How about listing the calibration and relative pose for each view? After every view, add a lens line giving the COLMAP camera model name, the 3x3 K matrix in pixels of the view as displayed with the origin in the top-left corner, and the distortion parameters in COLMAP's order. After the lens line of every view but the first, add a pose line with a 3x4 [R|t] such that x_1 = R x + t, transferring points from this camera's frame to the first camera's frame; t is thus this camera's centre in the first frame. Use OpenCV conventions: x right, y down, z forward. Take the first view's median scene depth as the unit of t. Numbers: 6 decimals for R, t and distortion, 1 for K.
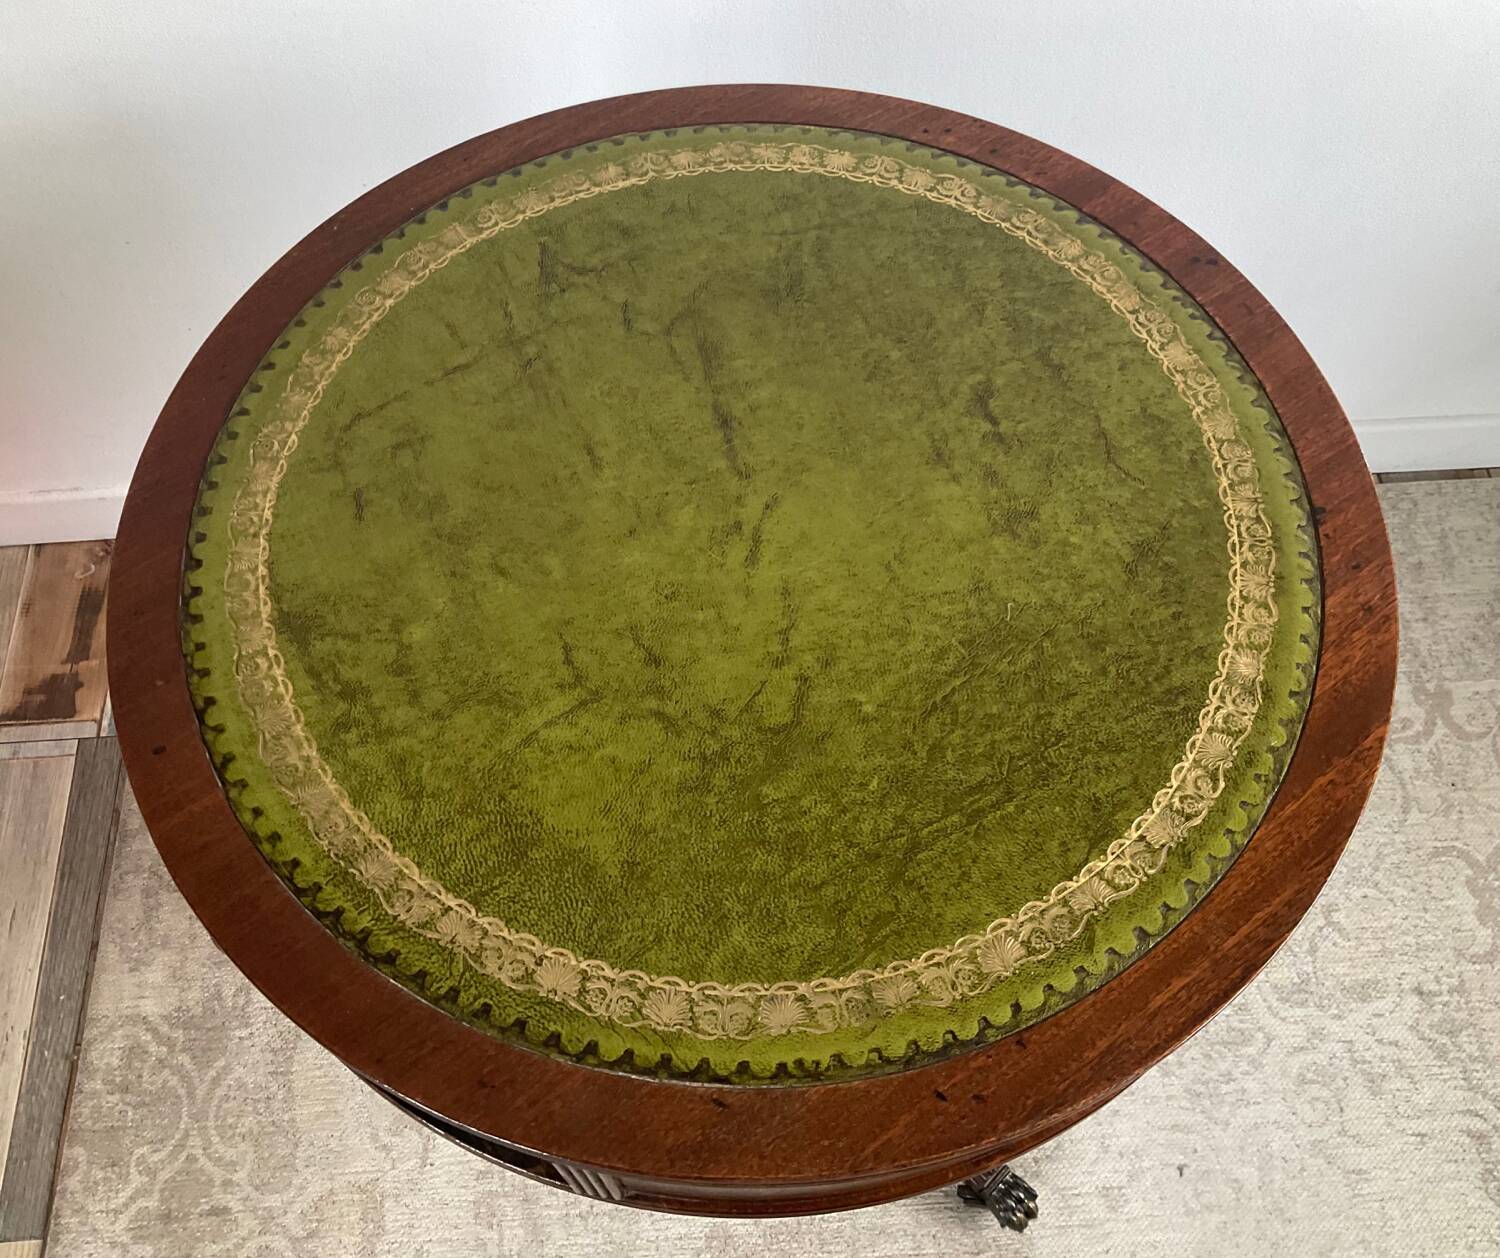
lens RADIAL K [[1397.1, 0, 740.3], [0, 1397.1, 622.9], [0, 0, 1]] dist [0.080584, -0.182014]
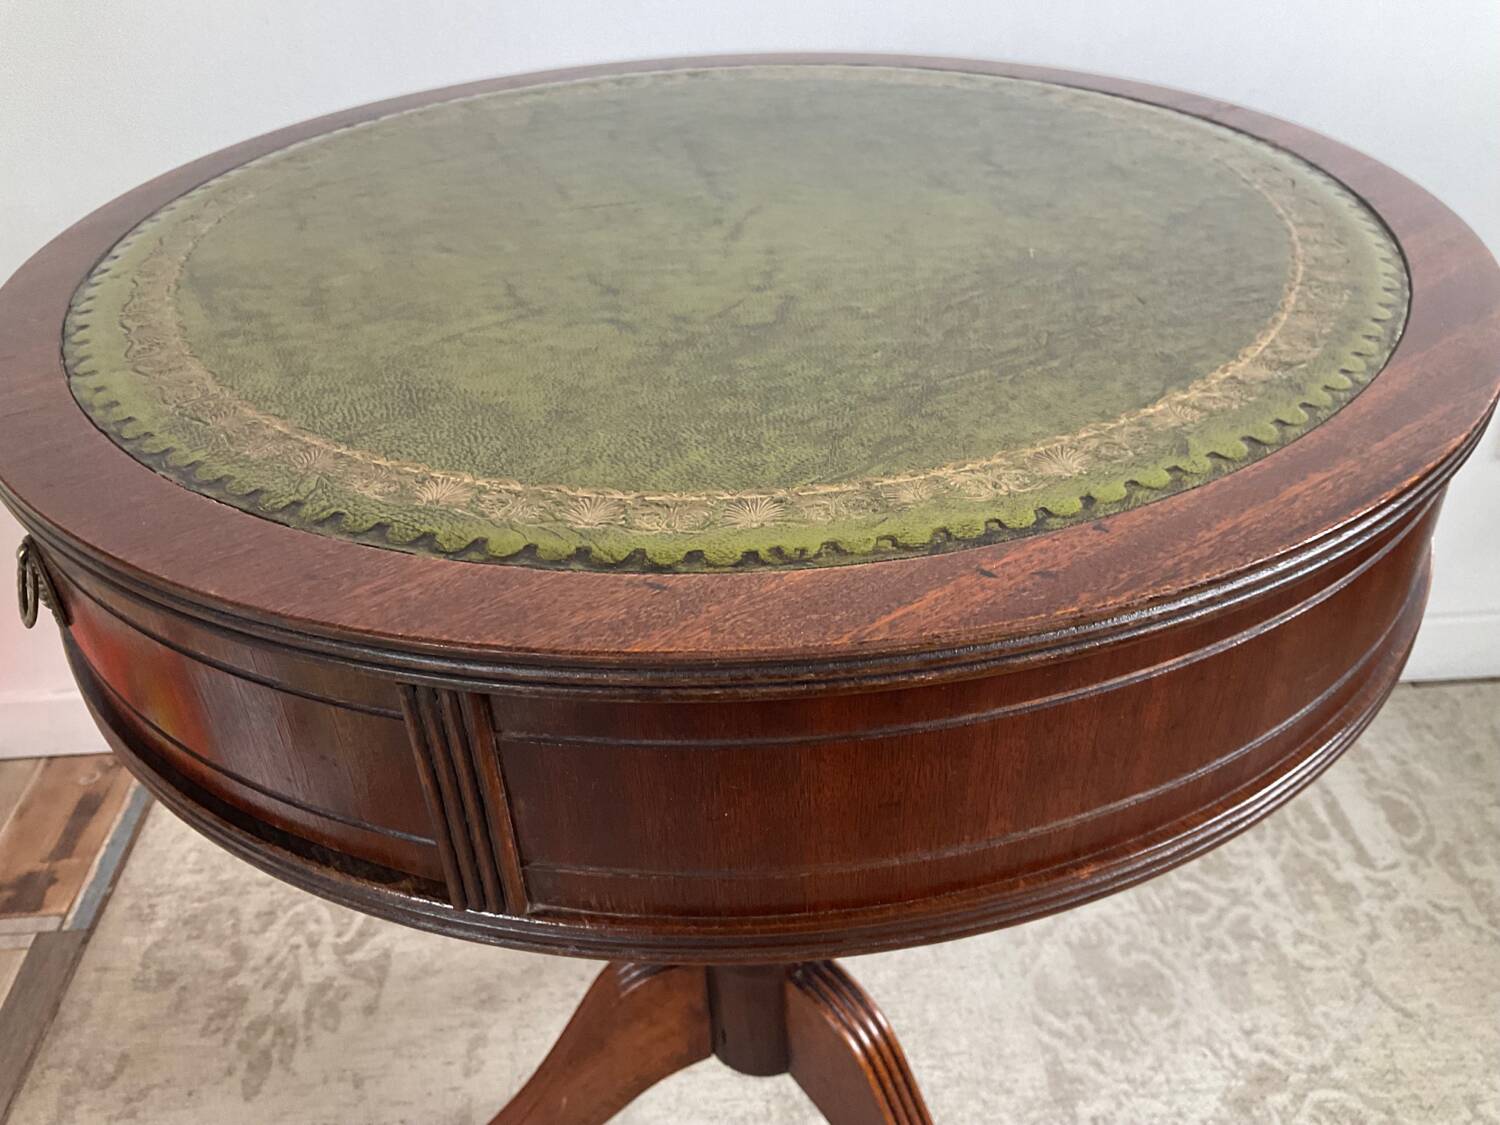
lens RADIAL K [[1259.4, 0, 745.5], [0, 1259.4, 557.2], [0, 0, 1]] dist [0.068734, -0.160418]
pose [[0.999504, -0.013092, -0.028630, 0.036512], [-0.000765, 0.899058, -0.437828, 0.480287], [0.031472, 0.437633, 0.898603, 0.370339]]
